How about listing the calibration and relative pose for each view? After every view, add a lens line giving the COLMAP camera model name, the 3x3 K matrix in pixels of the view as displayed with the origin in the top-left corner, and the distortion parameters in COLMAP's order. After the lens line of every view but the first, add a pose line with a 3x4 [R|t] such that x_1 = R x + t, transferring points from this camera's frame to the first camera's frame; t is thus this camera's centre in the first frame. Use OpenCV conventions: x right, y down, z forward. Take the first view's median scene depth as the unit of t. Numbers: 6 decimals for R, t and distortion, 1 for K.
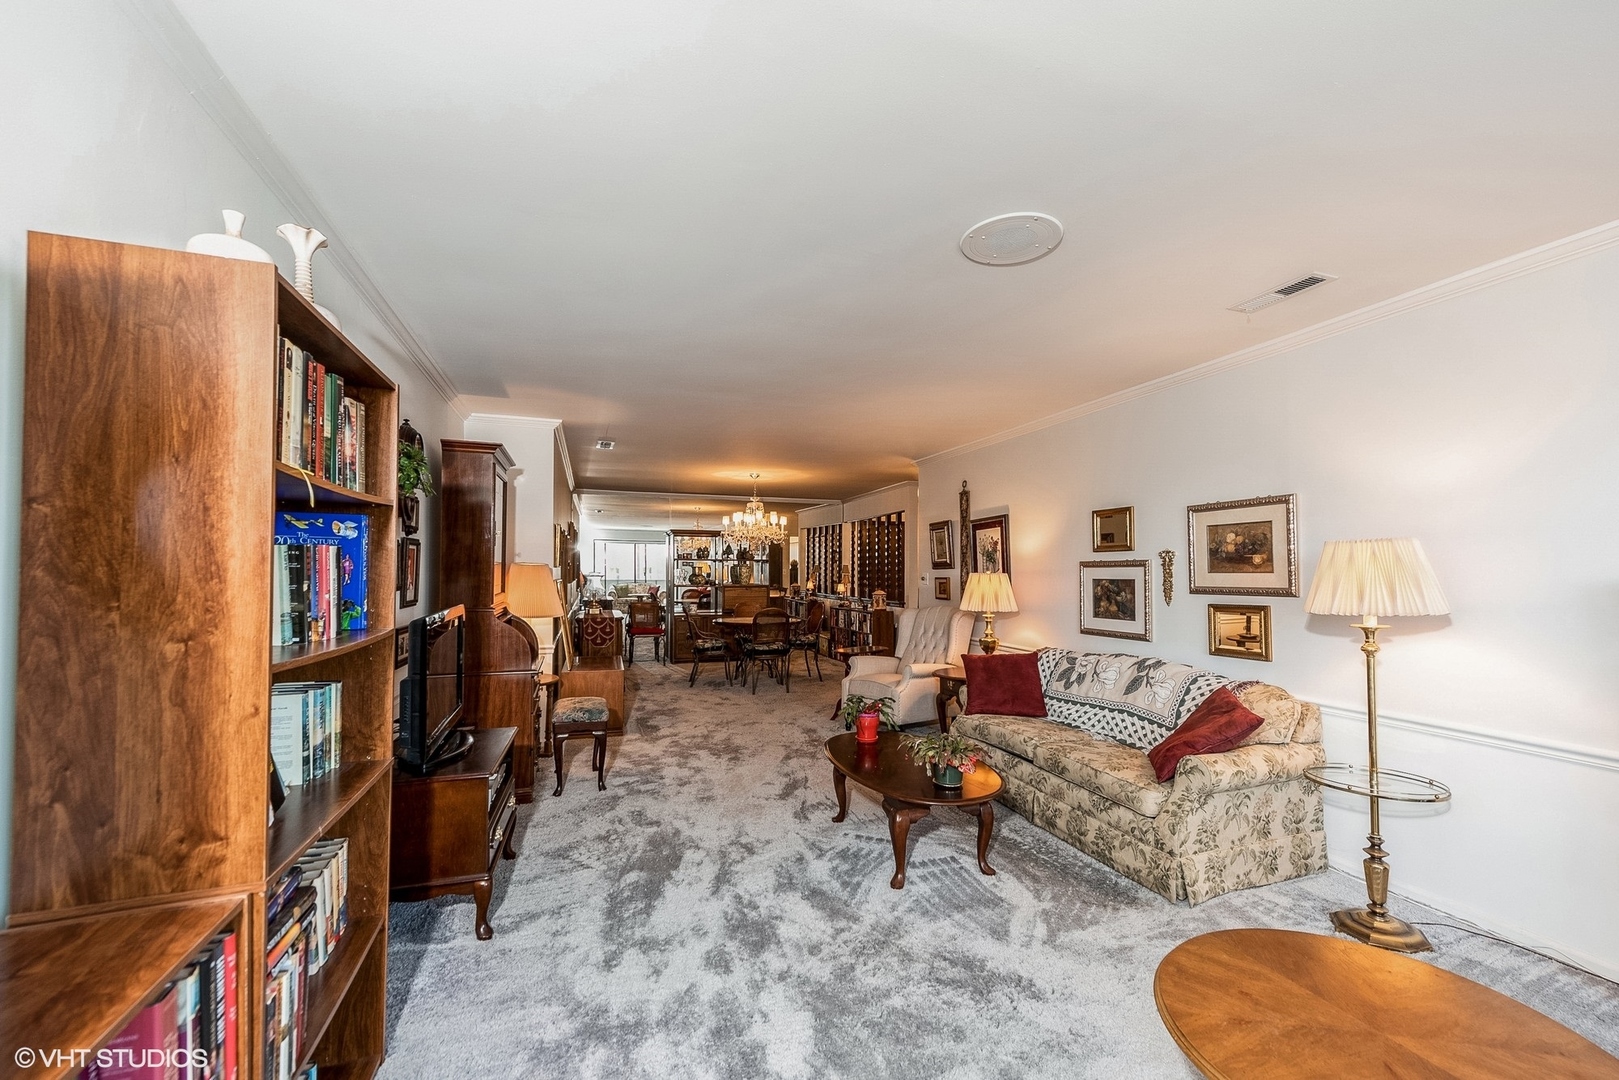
lens RADIAL K [[649.3, 0, 824.3], [0, 649.3, 571.3], [0, 0, 1]] dist [0.000555, -0.000091]
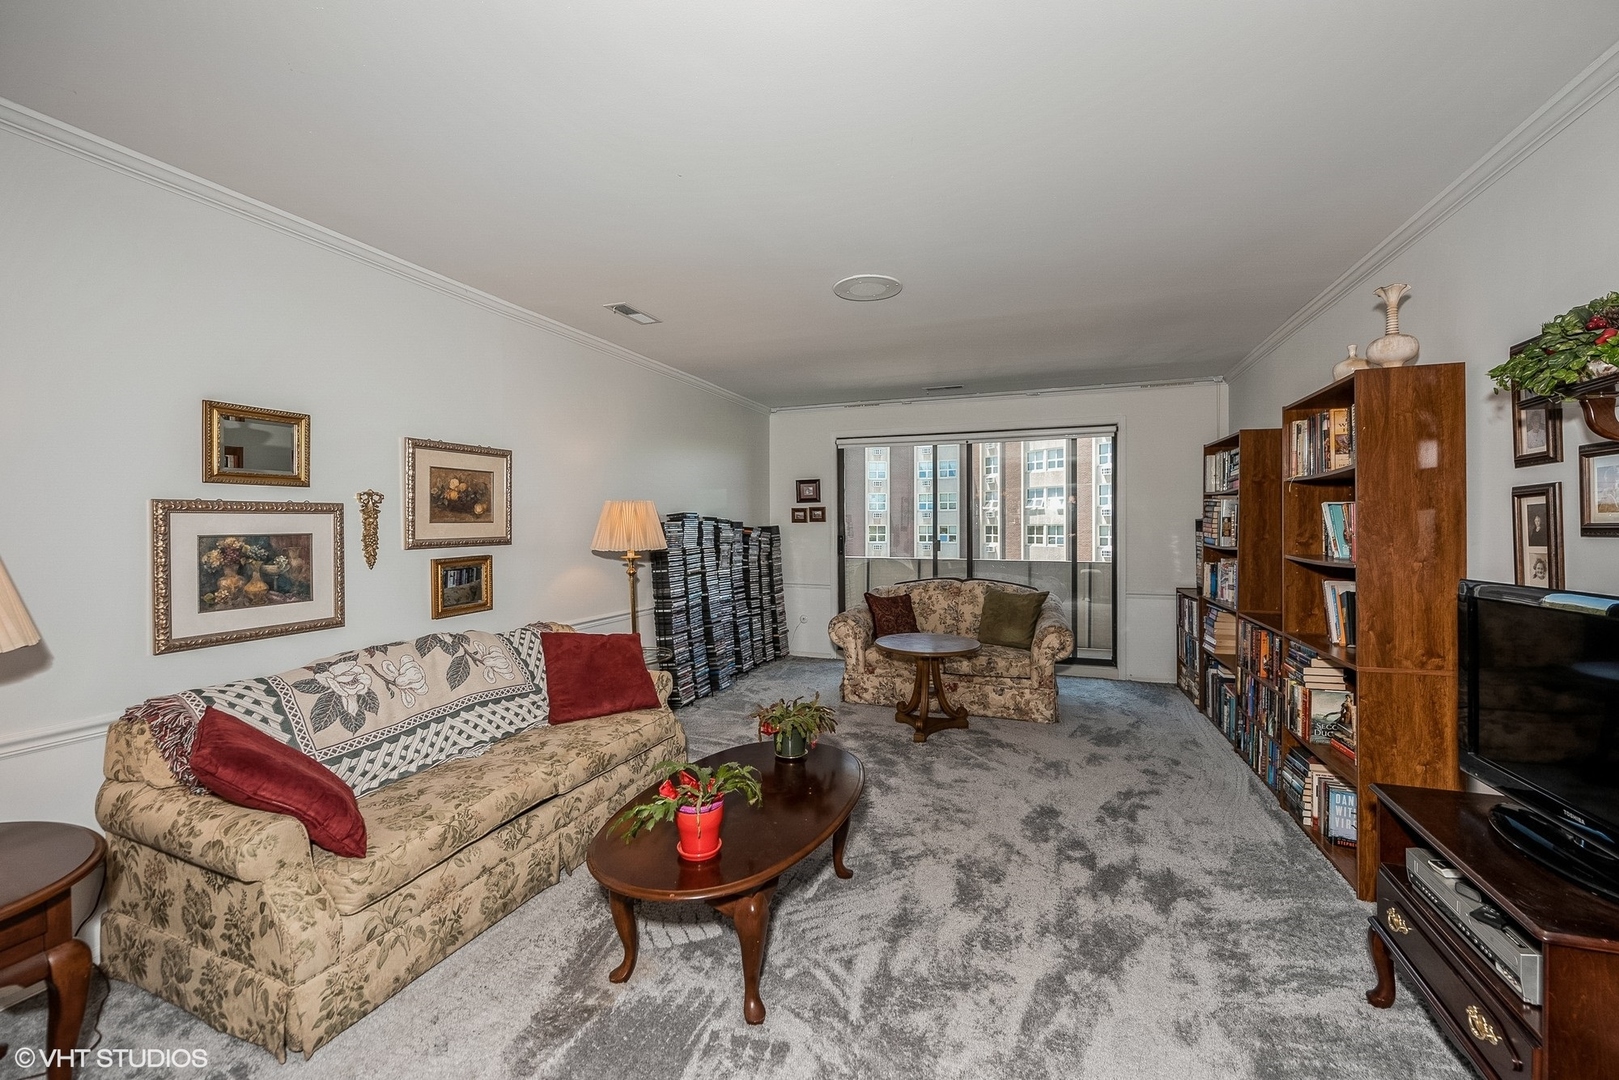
lens RADIAL K [[657.5, 0, 813.6], [0, 657.5, 527.5], [0, 0, 1]] dist [0.001062, -0.000013]
pose [[-0.768381, -0.007202, 0.639953, -0.333036], [-0.002620, 0.999964, 0.008107, 0.000140], [-0.639988, 0.004553, -0.768372, 1.334650]]
